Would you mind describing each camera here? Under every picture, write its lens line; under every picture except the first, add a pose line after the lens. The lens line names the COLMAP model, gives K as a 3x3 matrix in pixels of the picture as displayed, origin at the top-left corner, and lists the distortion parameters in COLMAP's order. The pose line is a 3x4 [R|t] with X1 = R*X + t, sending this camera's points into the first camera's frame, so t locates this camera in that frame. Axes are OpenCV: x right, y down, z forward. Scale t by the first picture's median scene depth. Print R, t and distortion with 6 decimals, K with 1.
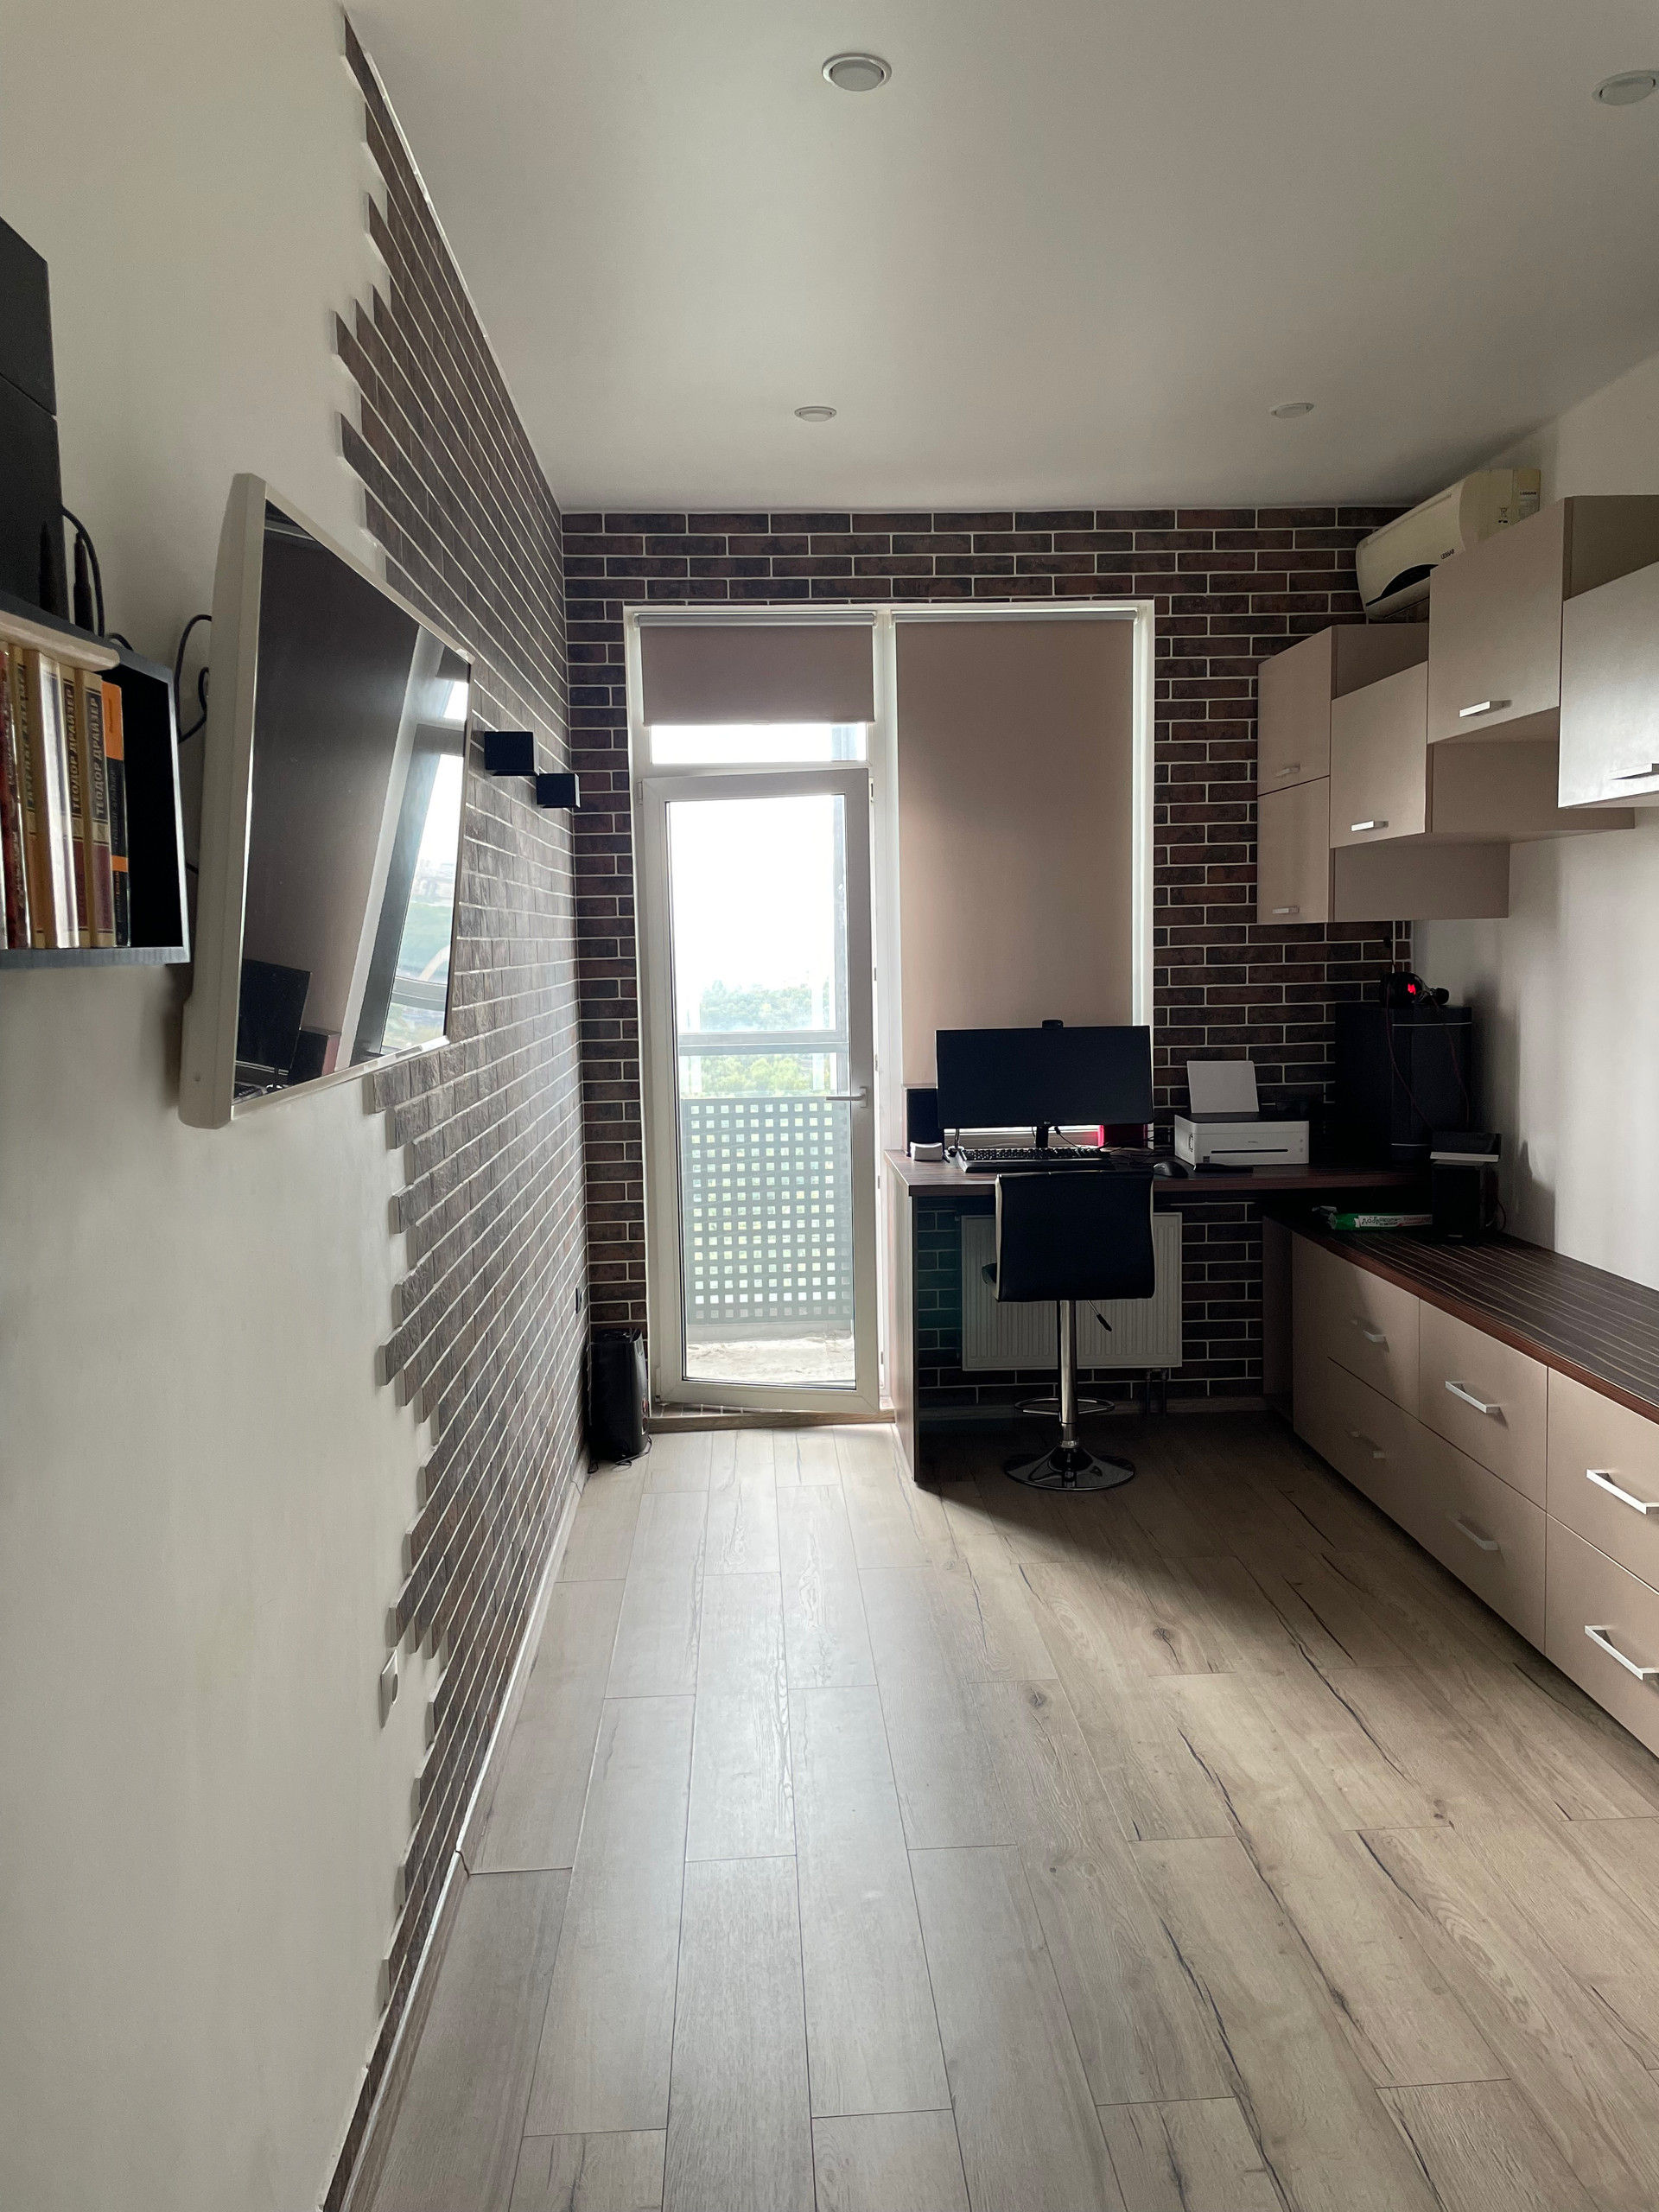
lens RADIAL K [[1688.0, 0, 829.5], [0, 1688.0, 1106.0], [0, 0, 1]] dist [0.106149, -0.119517]
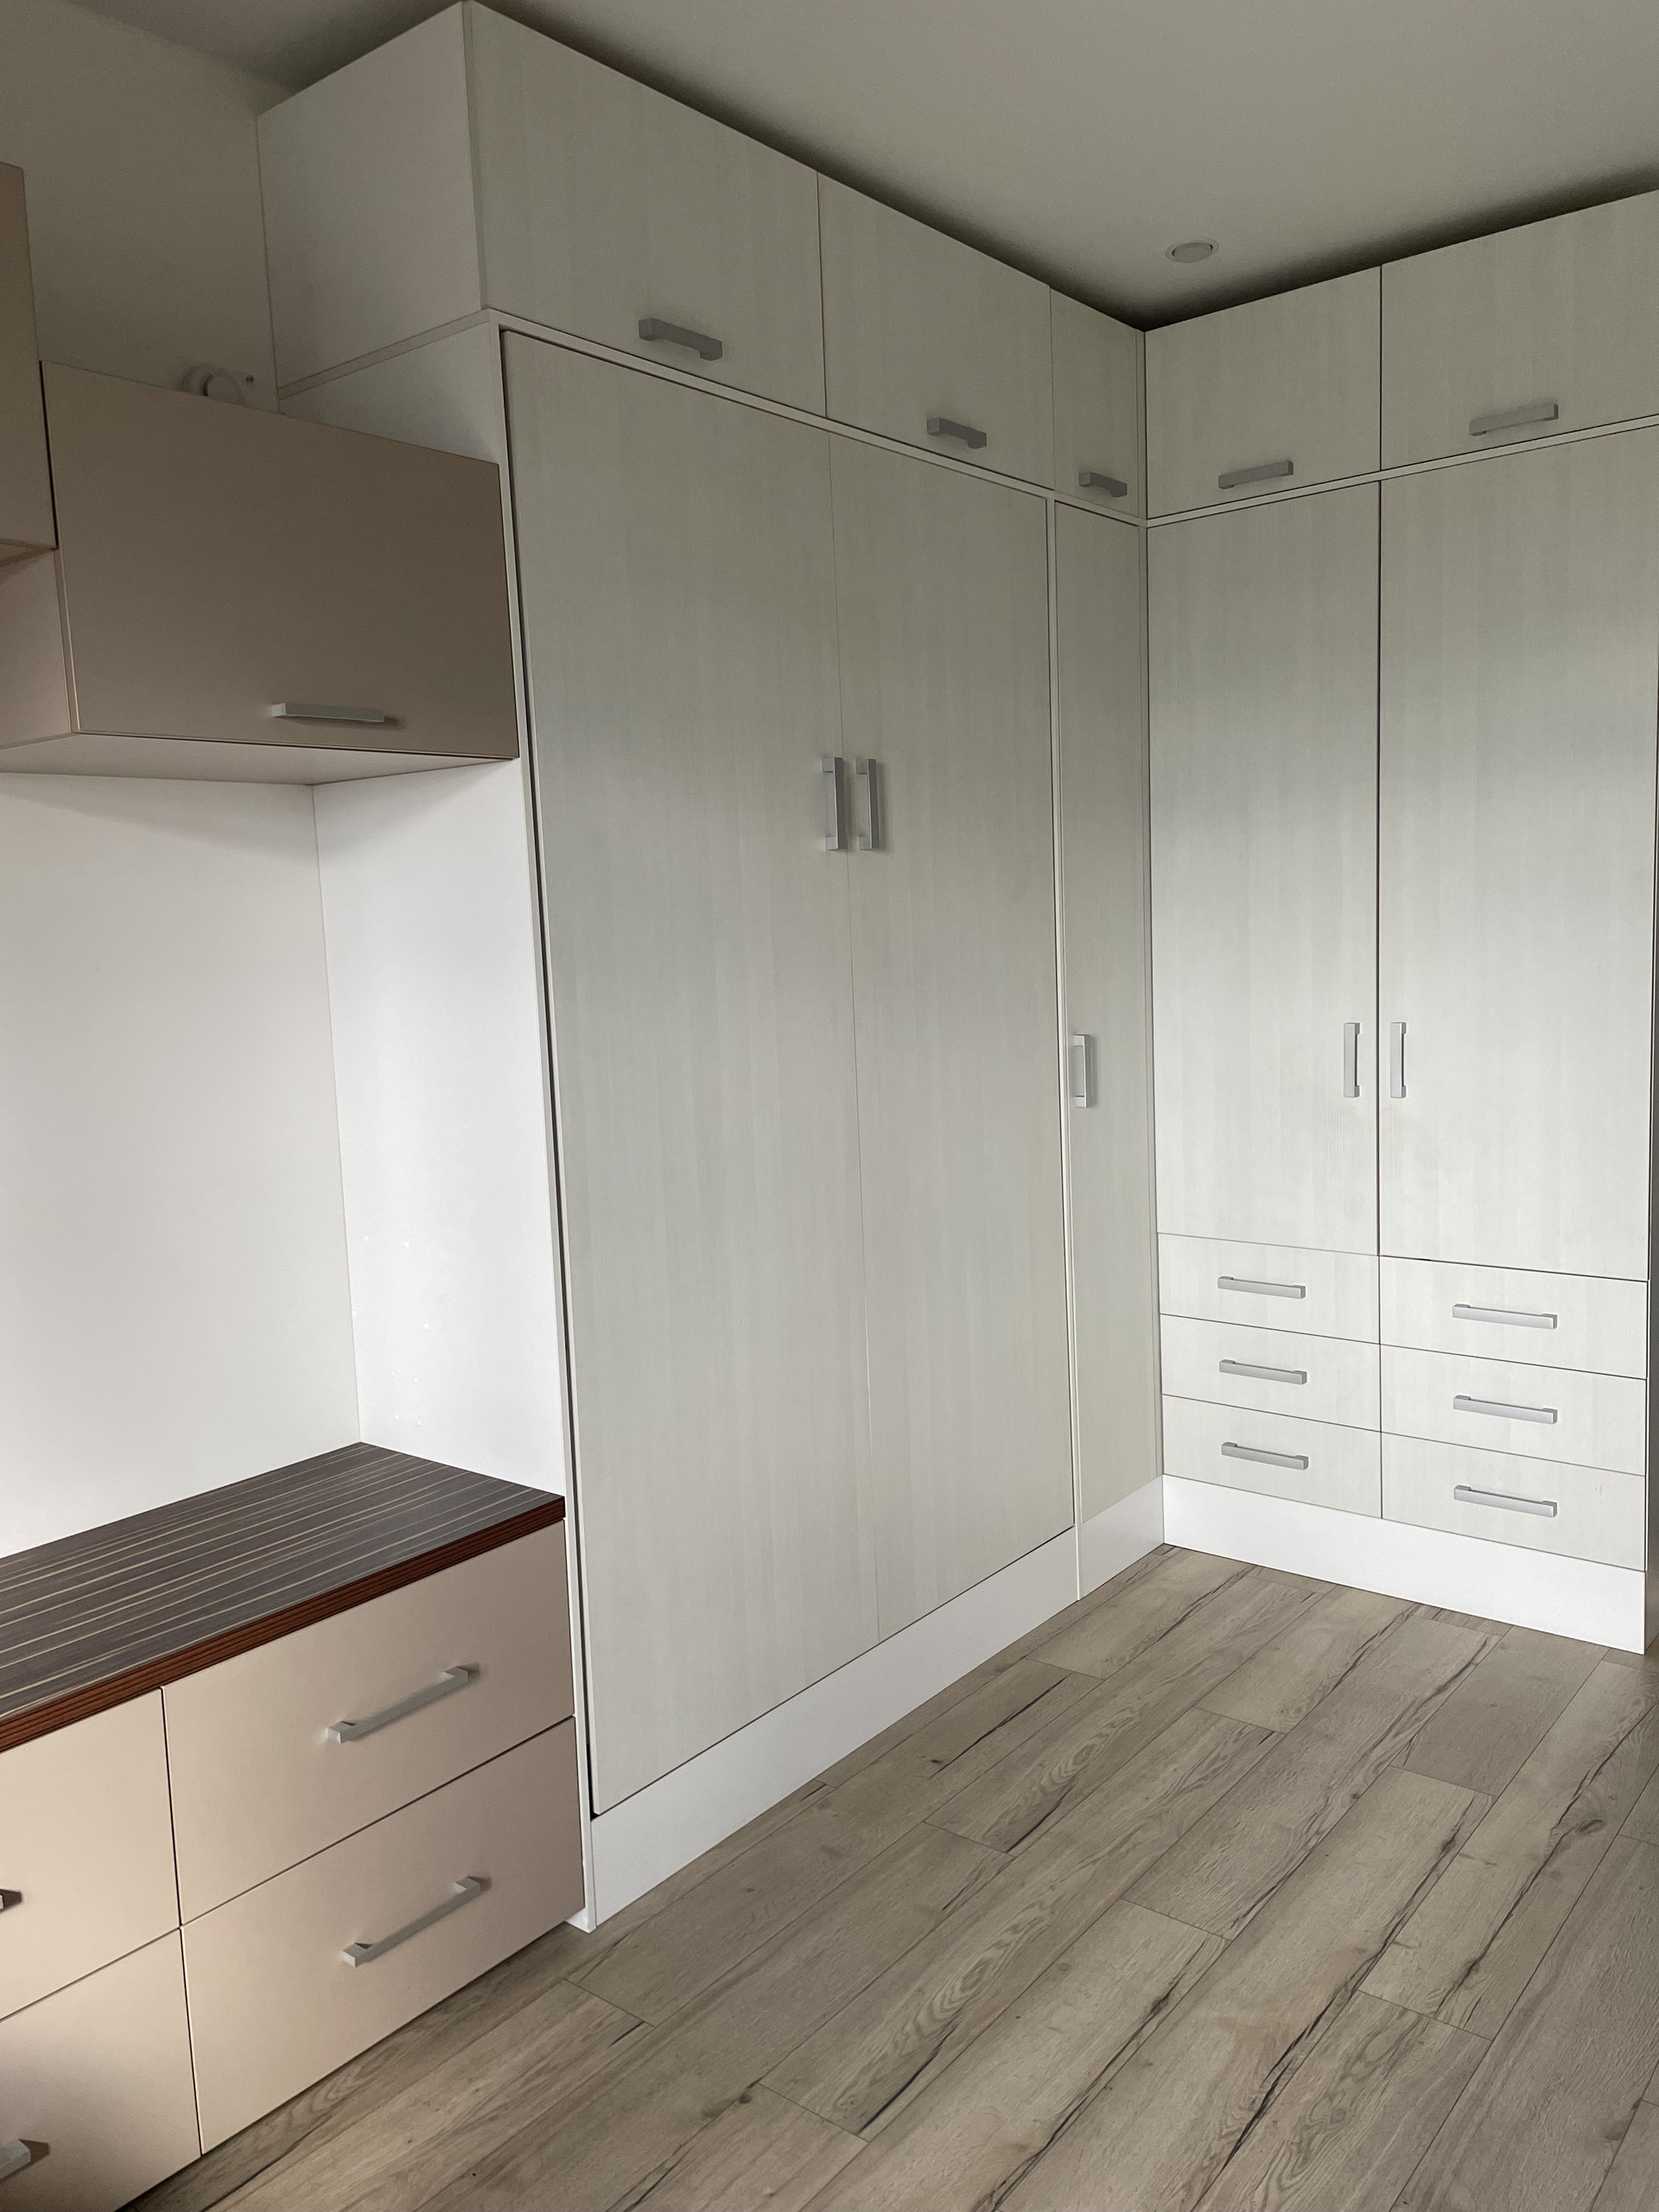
lens RADIAL K [[1688.0, 0, 829.5], [0, 1688.0, 1106.0], [0, 0, 1]] dist [0.106149, -0.119517]
pose [[-0.748949, -0.039710, 0.661437, -0.091245], [0.111090, 0.976550, 0.184416, -0.086301], [-0.653249, 0.211598, -0.726975, 0.830459]]
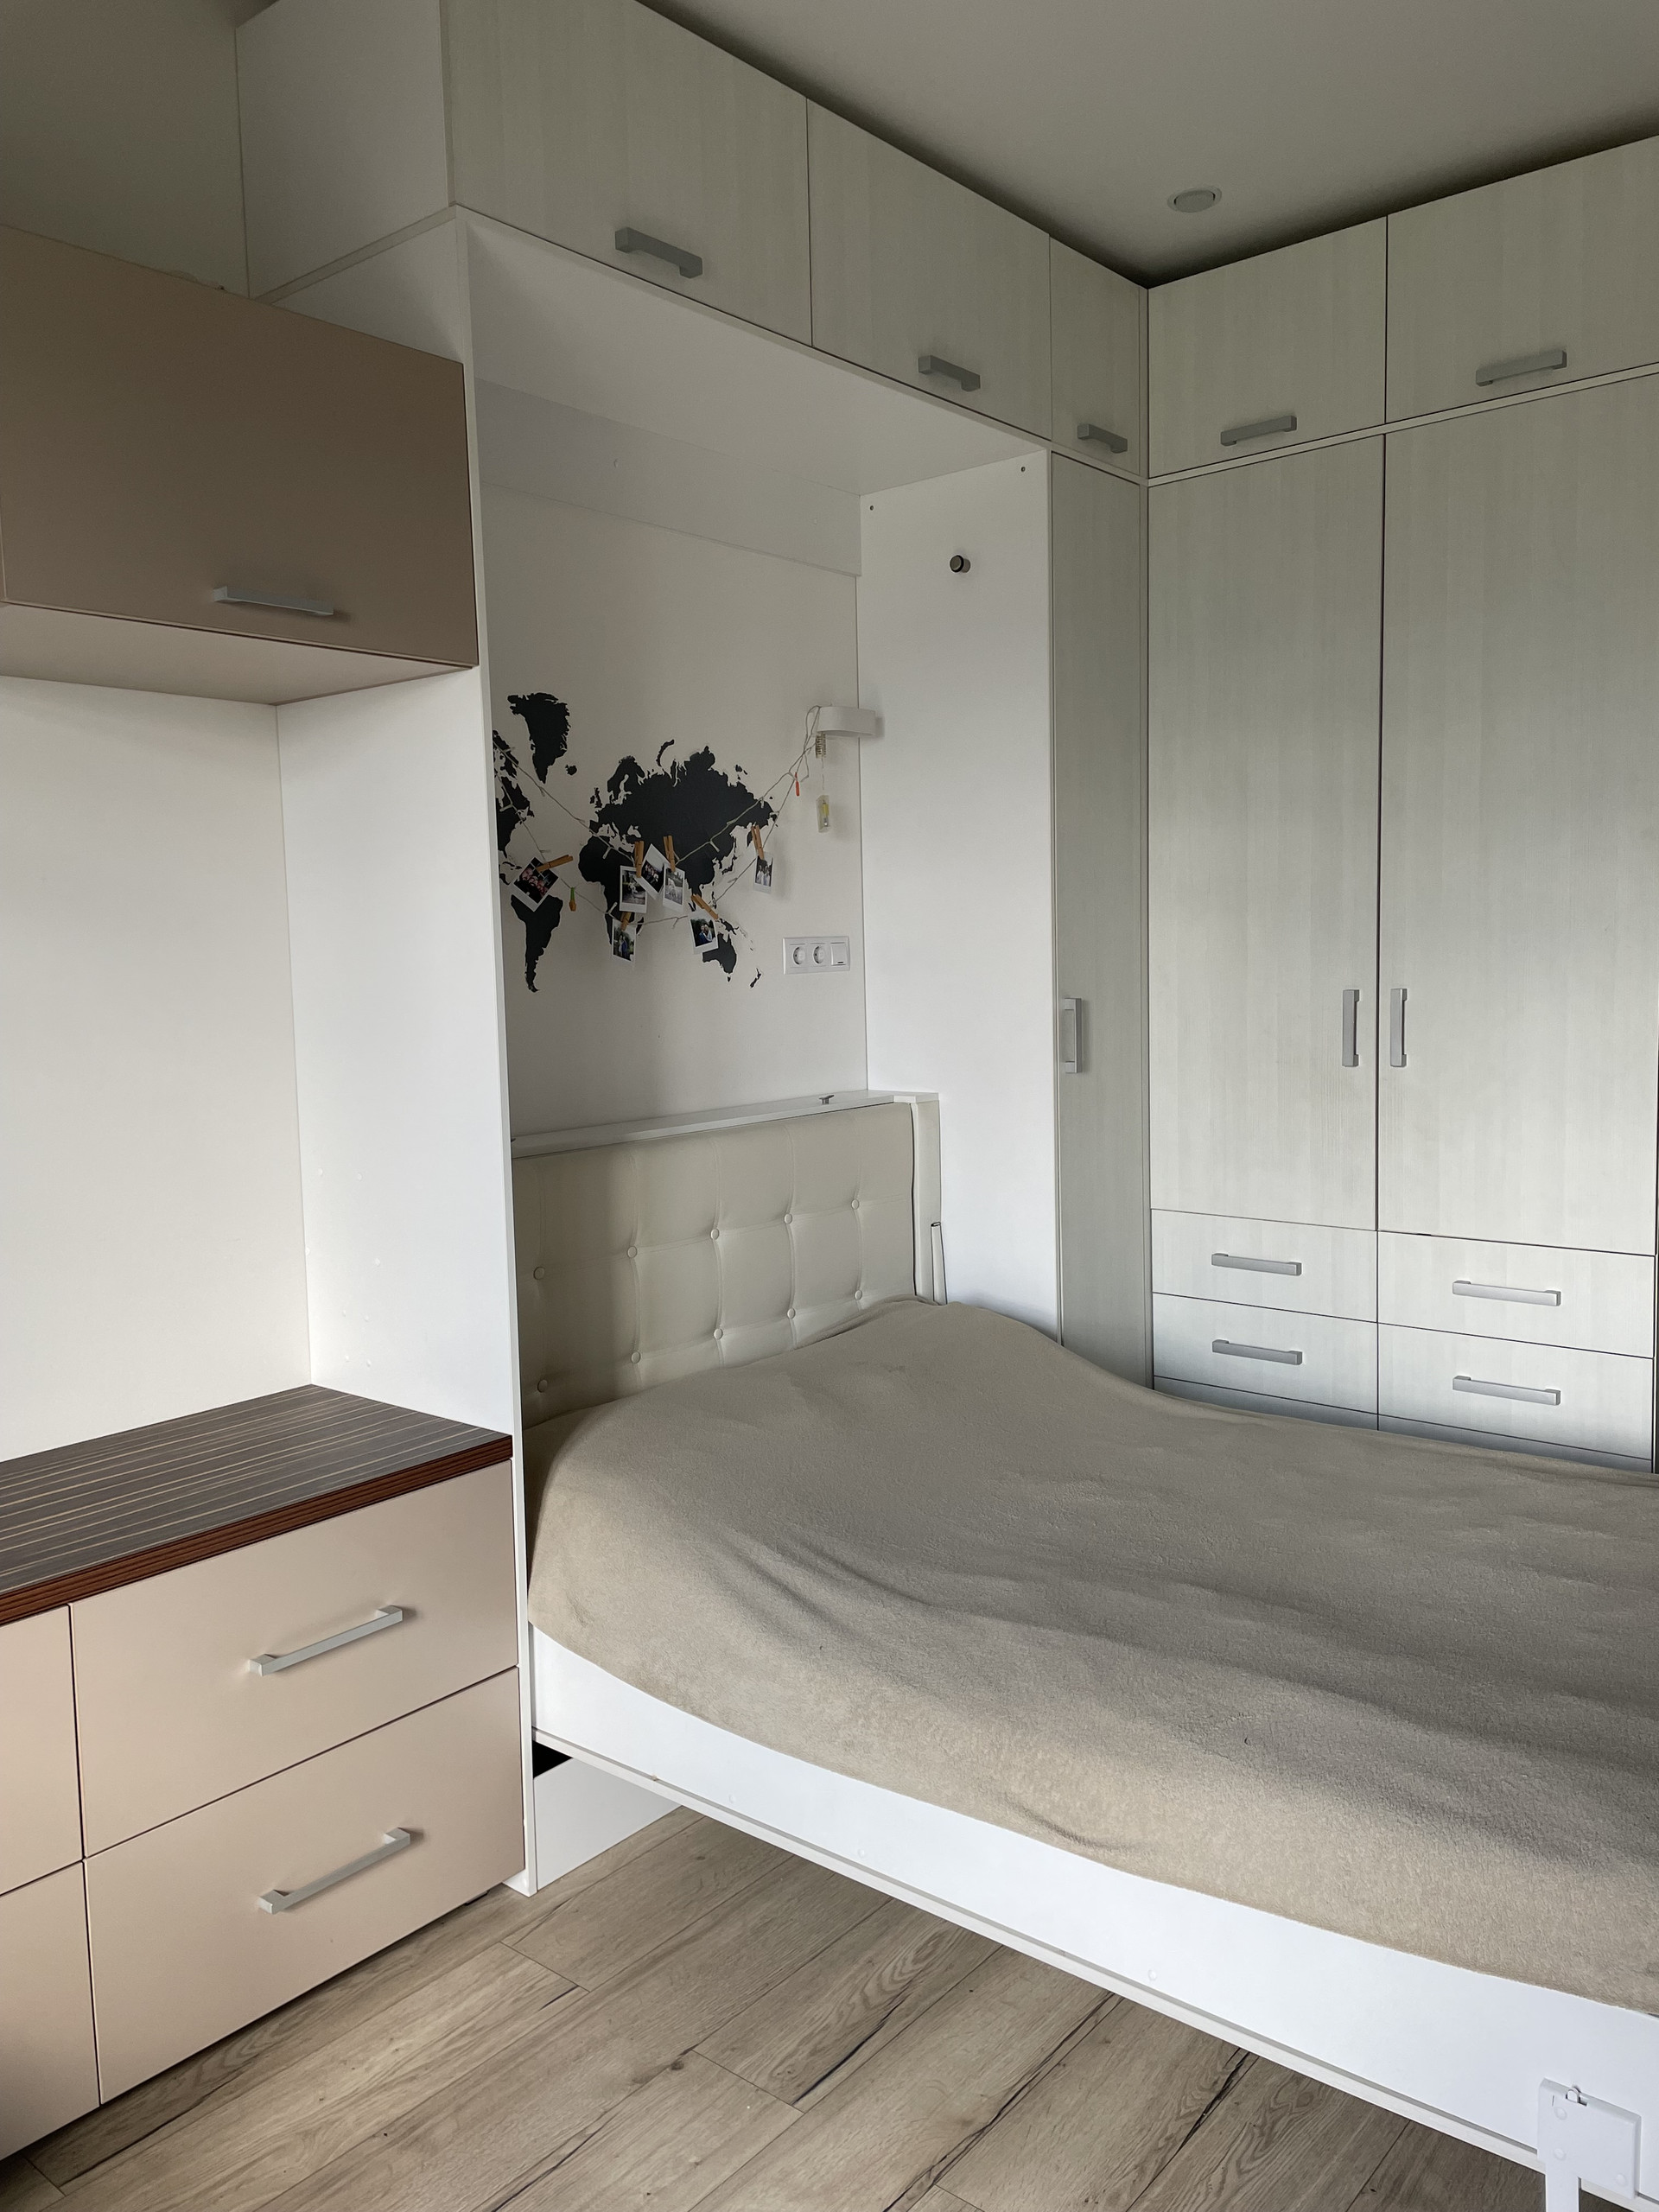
lens RADIAL K [[1671.9, 0, 829.5], [0, 1671.9, 1106.0], [0, 0, 1]] dist [0.106536, -0.120818]
pose [[-0.735186, -0.034508, 0.676986, -0.092320], [0.096908, 0.983095, 0.155350, -0.048951], [-0.670903, 0.179817, -0.719413, 0.808853]]
